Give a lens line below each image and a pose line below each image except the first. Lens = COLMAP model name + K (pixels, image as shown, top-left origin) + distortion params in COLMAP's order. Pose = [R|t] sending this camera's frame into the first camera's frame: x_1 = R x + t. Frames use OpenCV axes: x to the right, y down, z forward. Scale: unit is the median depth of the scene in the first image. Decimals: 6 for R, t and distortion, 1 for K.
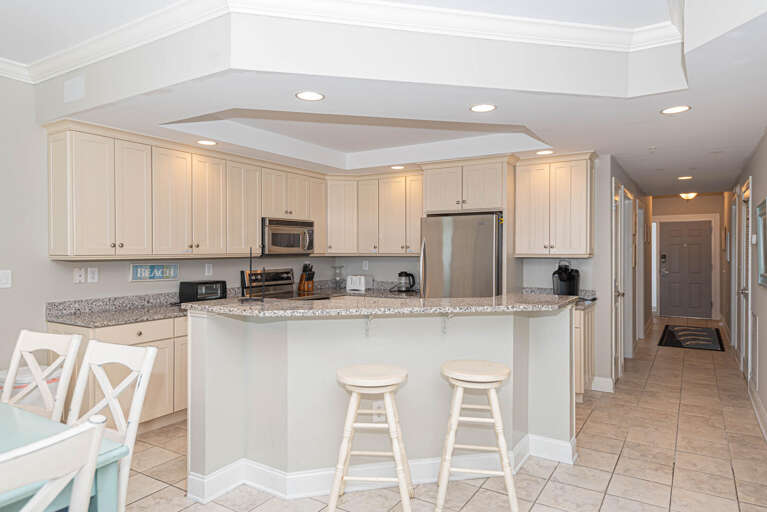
lens RADIAL K [[487.2, 0, 383.5], [0, 487.2, 256.0], [0, 0, 1]] dist [0.026298, -0.001680]
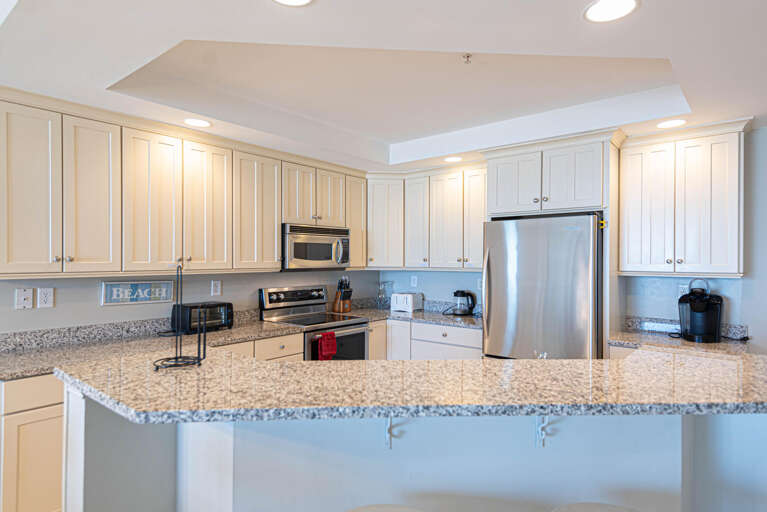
lens RADIAL K [[446.7, 0, 383.5], [0, 446.7, 256.0], [0, 0, 1]] dist [0.030435, -0.000059]
pose [[0.991815, 0.002442, -0.127663, 0.011672], [-0.004923, 0.999805, -0.019120, -0.012050], [0.127592, 0.019592, 0.991633, 0.302880]]
